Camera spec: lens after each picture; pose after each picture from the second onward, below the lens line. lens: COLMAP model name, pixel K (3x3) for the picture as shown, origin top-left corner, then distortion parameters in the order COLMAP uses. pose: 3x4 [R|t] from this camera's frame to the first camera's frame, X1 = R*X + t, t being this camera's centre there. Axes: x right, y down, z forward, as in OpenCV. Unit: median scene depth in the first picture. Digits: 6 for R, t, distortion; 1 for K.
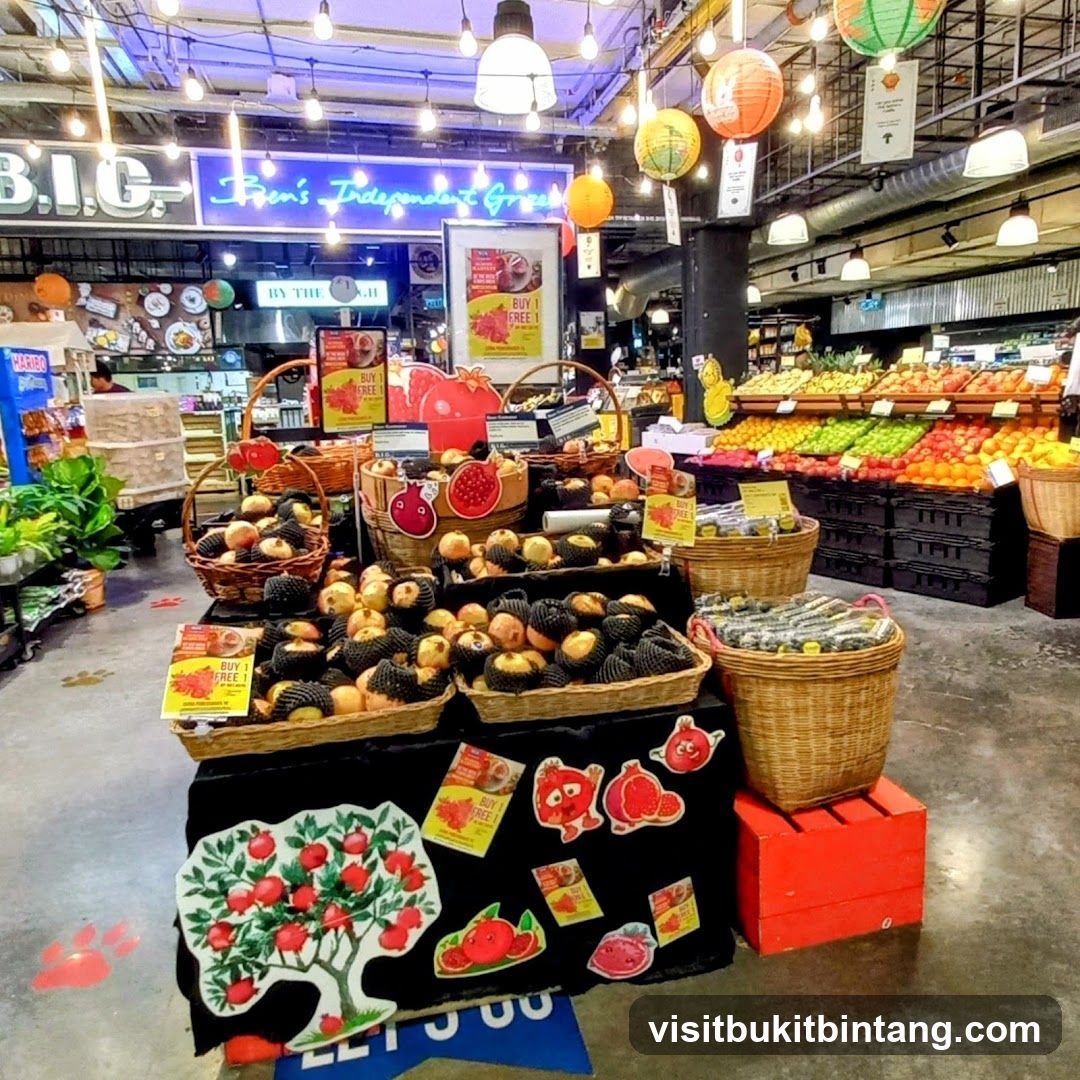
lens RADIAL K [[813.9, 0, 547.5], [0, 813.9, 538.7], [0, 0, 1]] dist [-0.008211, 0.016504]
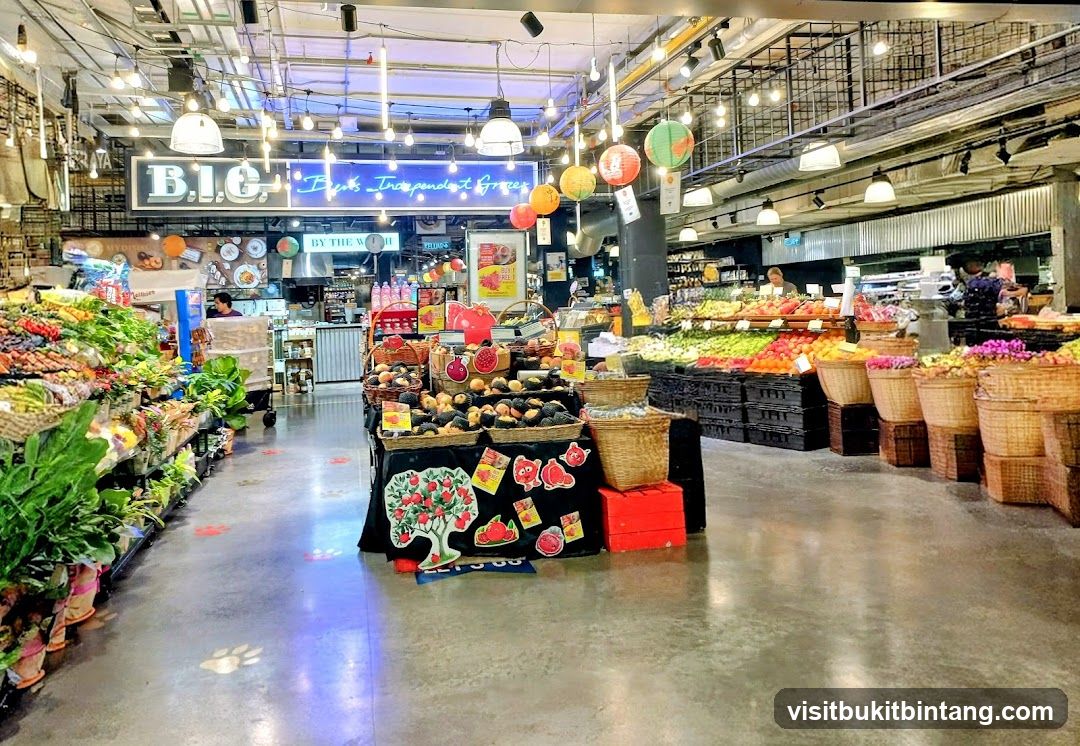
lens RADIAL K [[810.6, 0, 537.2], [0, 810.6, 372.7], [0, 0, 1]] dist [-0.011784, -0.002812]
pose [[0.999826, -0.005353, 0.017880, 0.007269], [0.007233, 0.994255, -0.106790, 0.162038], [-0.017205, 0.106900, 0.994121, -0.905941]]
